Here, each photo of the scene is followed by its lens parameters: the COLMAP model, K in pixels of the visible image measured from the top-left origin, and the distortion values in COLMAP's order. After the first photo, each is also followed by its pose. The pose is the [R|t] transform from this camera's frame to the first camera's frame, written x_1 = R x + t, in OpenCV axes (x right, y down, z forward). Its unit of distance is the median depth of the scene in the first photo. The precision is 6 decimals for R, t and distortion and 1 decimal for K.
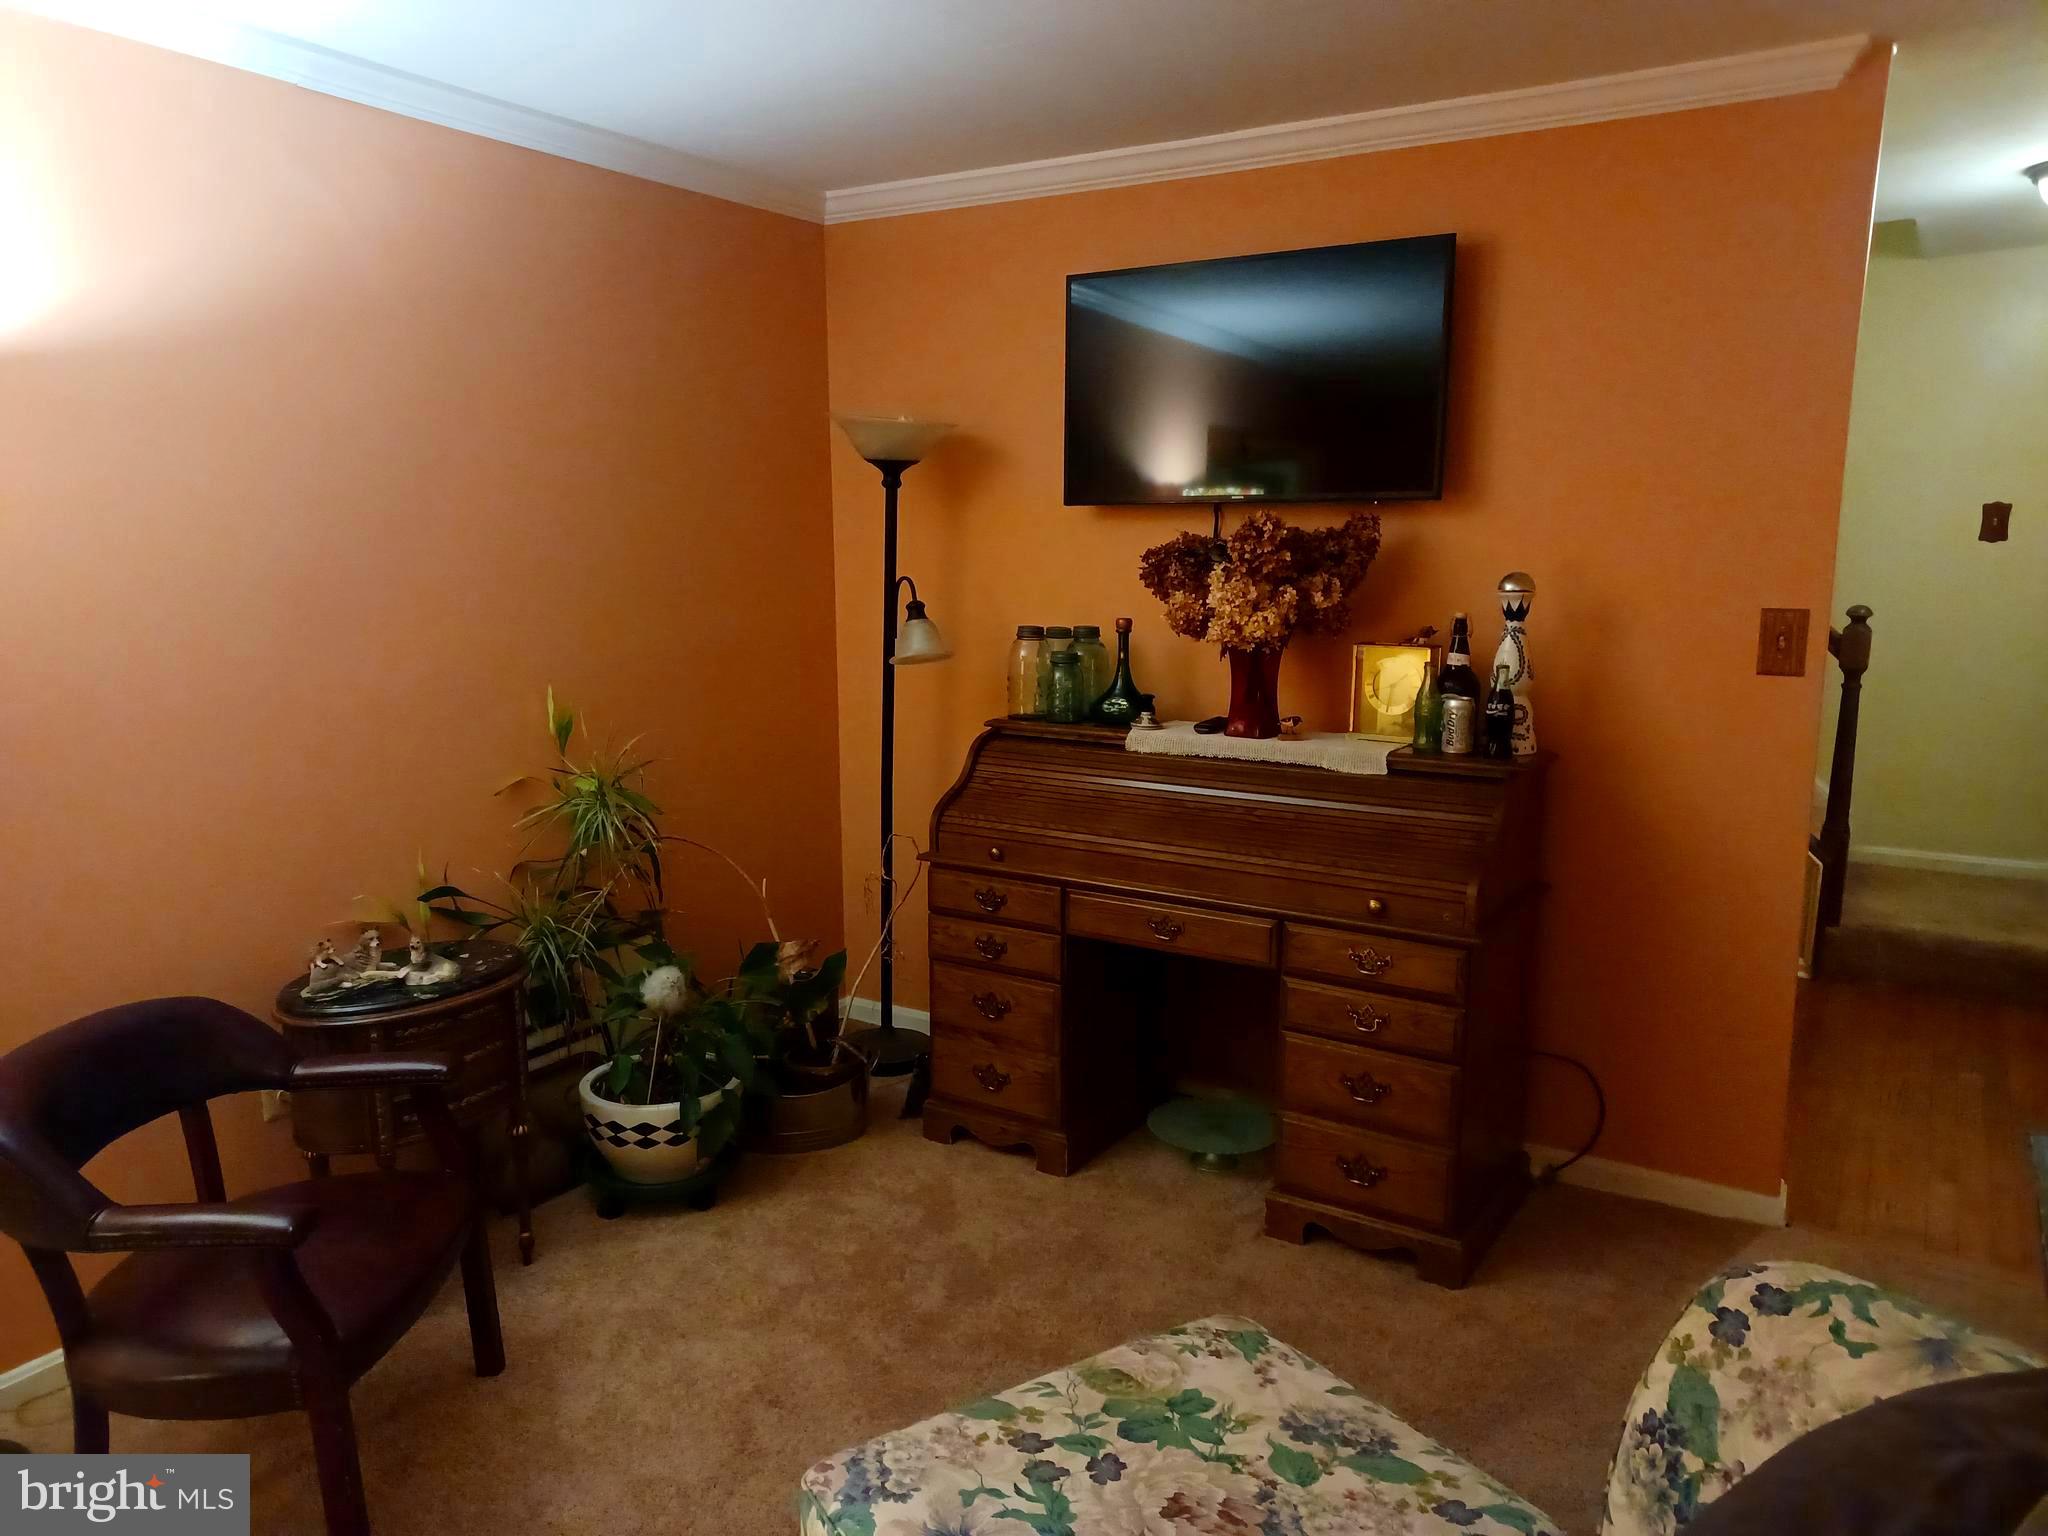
lens RADIAL K [[1468.8, 0, 1024.0], [0, 1468.8, 768.0], [0, 0, 1]] dist [0.097437, -0.132323]
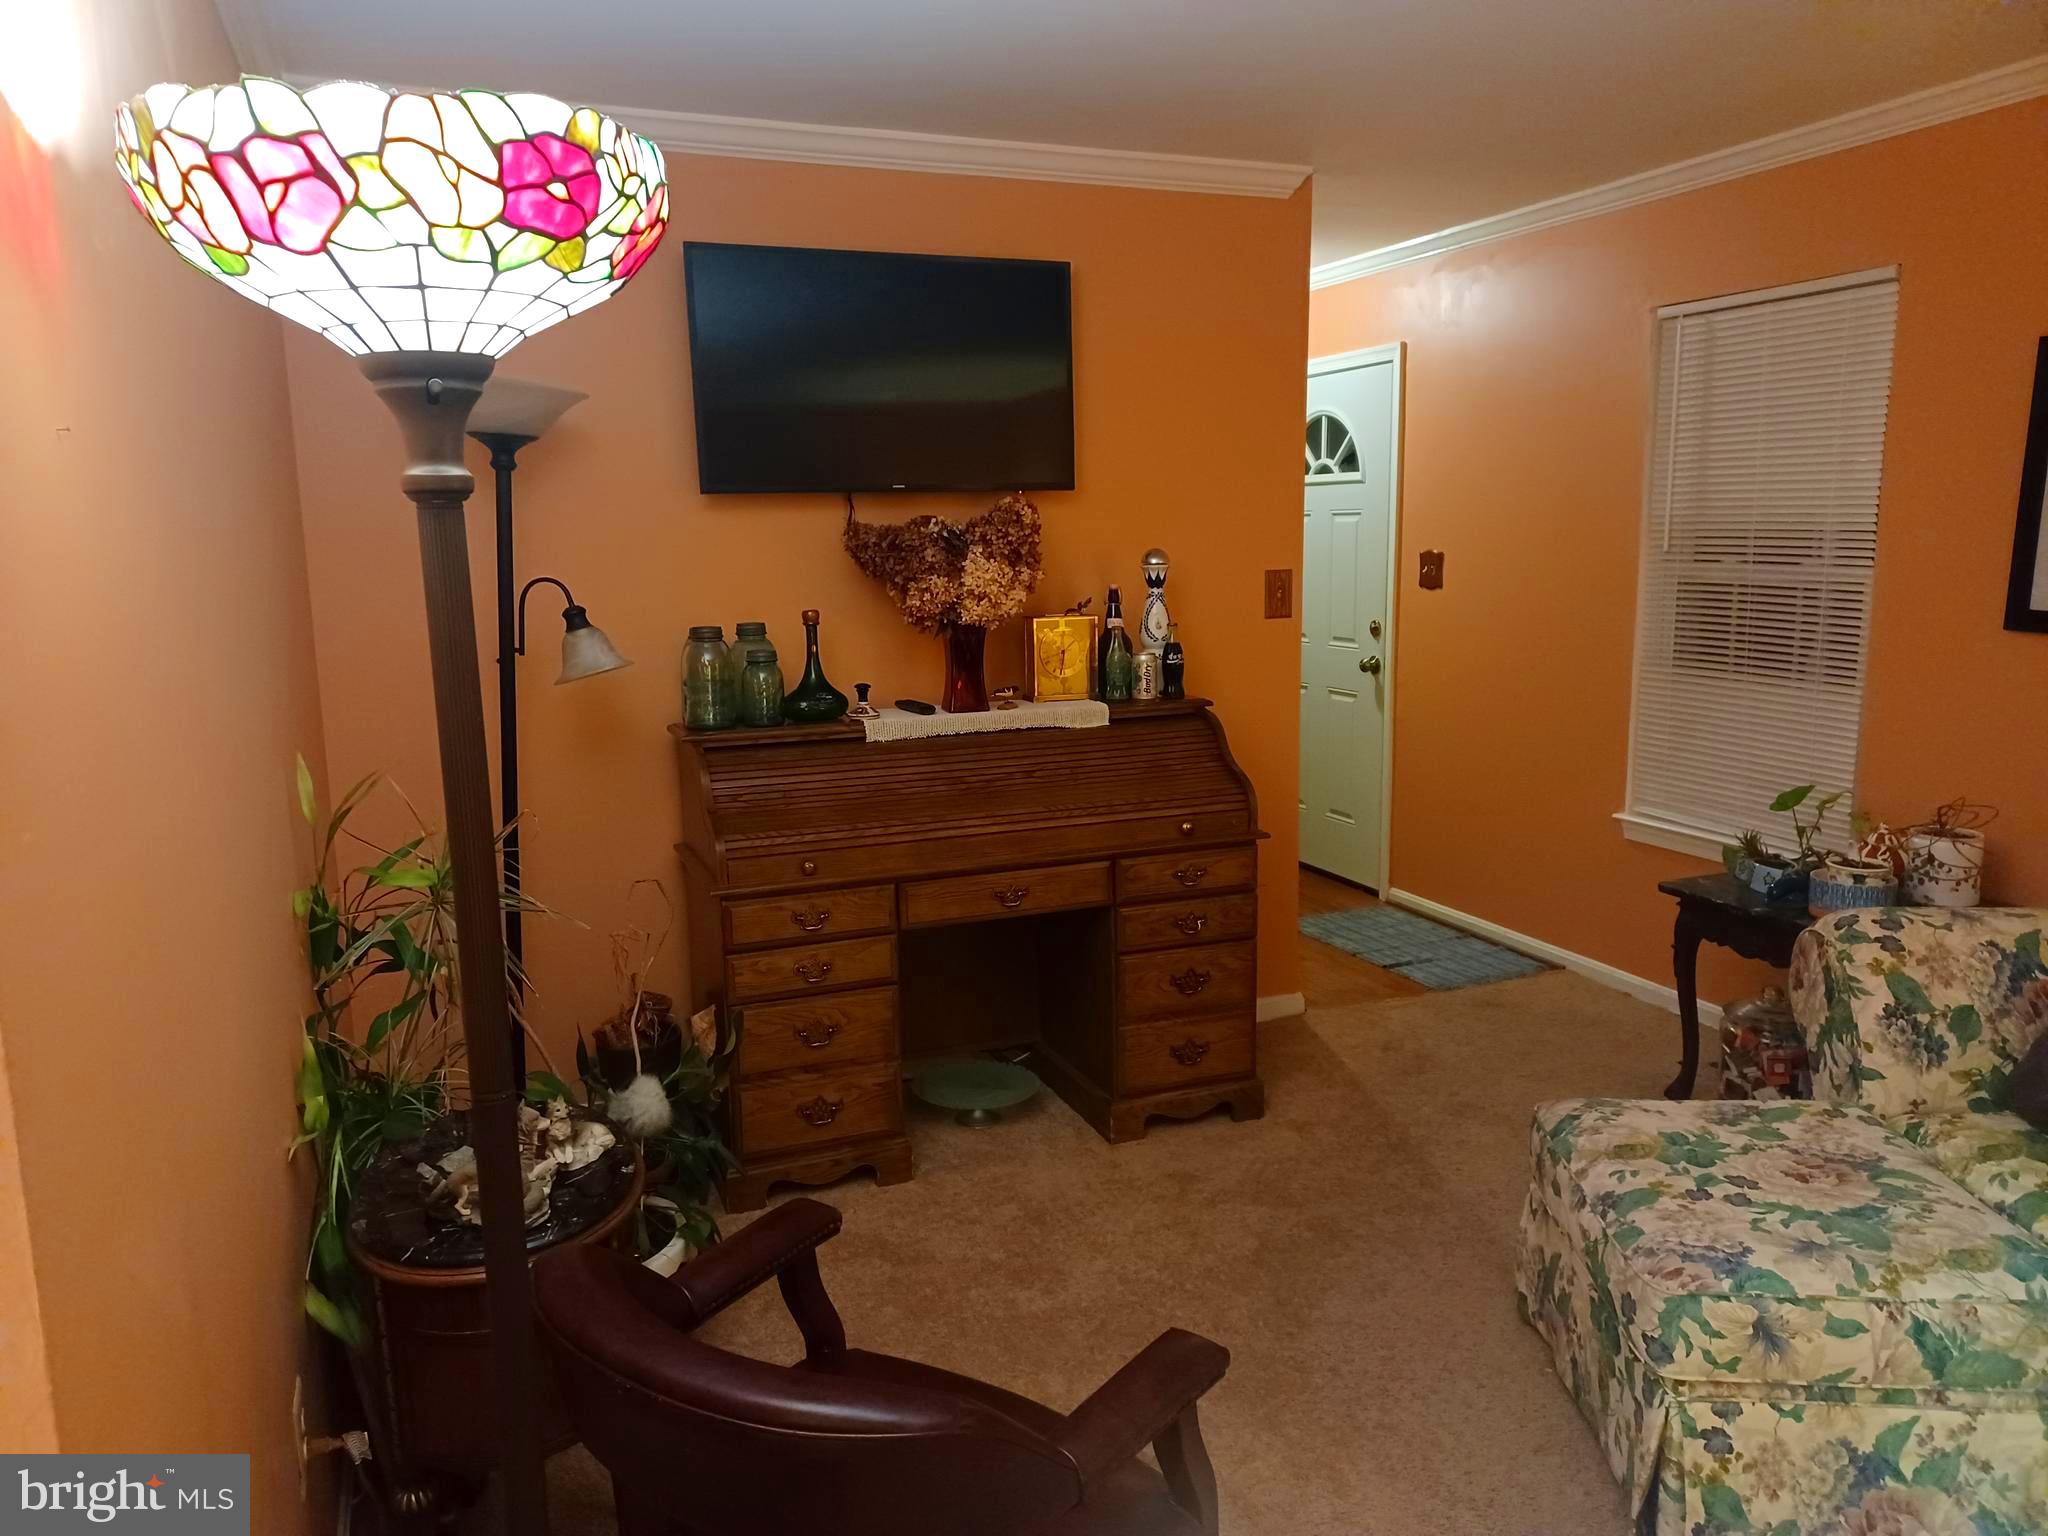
lens RADIAL K [[1468.8, 0, 1024.0], [0, 1468.8, 768.0], [0, 0, 1]] dist [0.097437, -0.132323]
pose [[0.589629, -0.141947, 0.795103, -1.275709], [0.151901, 0.986357, 0.063446, -0.080450], [-0.793261, 0.083367, 0.603147, 0.631007]]
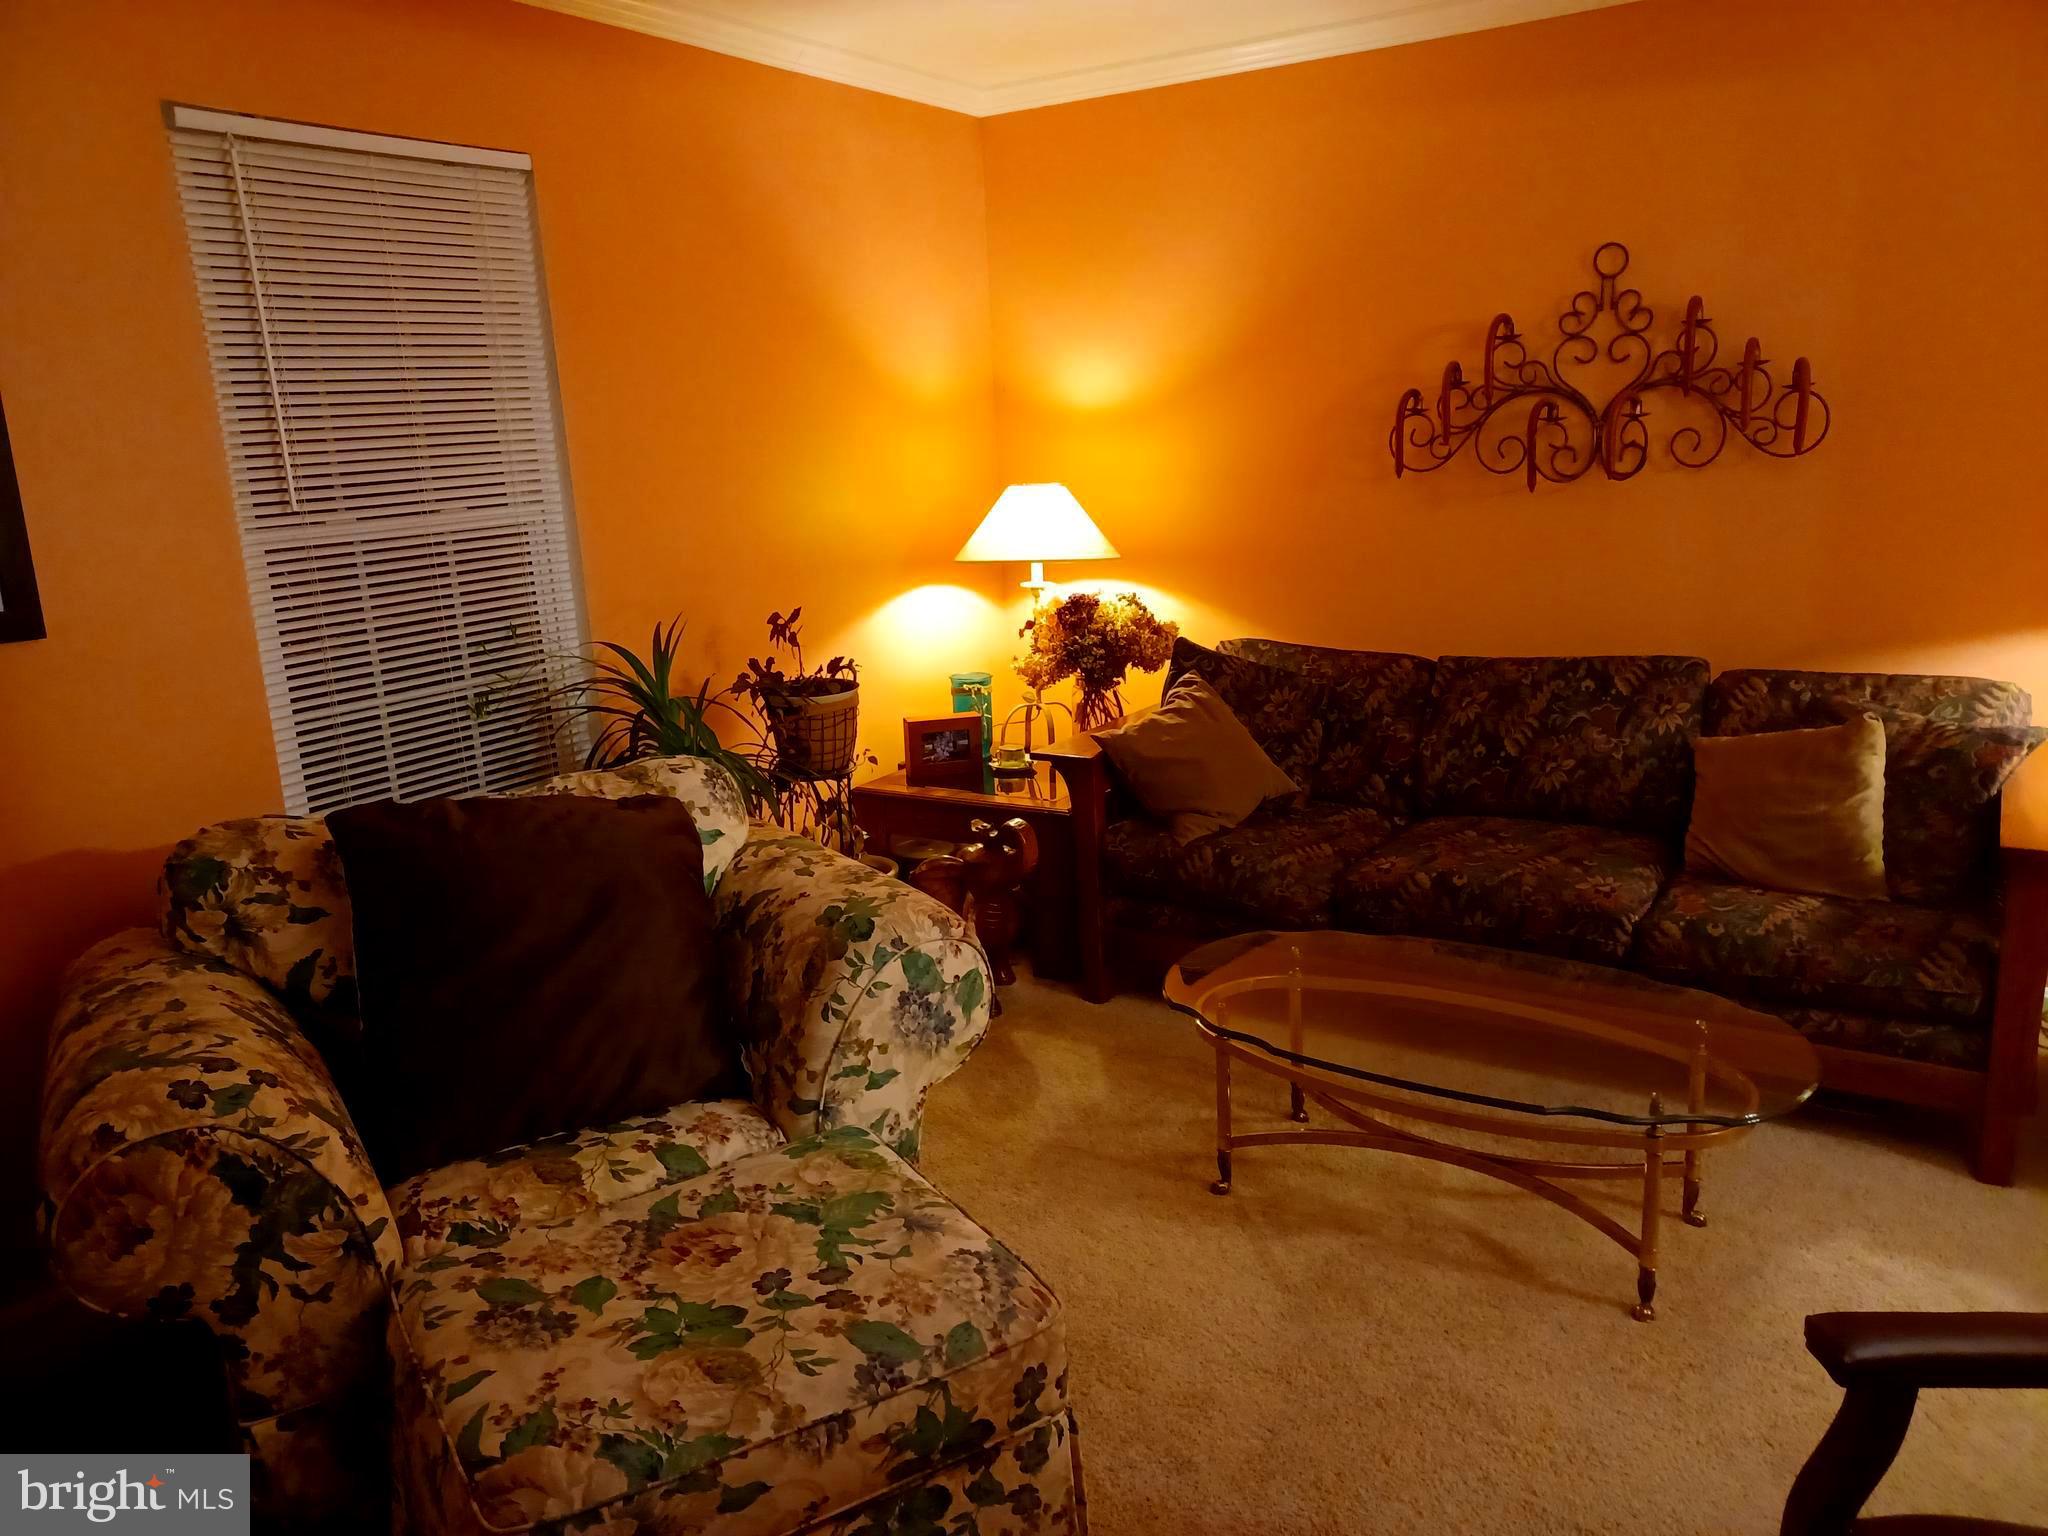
lens RADIAL K [[1468.8, 0, 1024.0], [0, 1468.8, 768.0], [0, 0, 1]] dist [0.097437, -0.132323]
pose [[-0.998609, 0.041108, 0.033029, -0.164229], [0.050720, 0.920141, 0.388289, -0.254118], [-0.014430, 0.389424, -0.920946, 1.727229]]
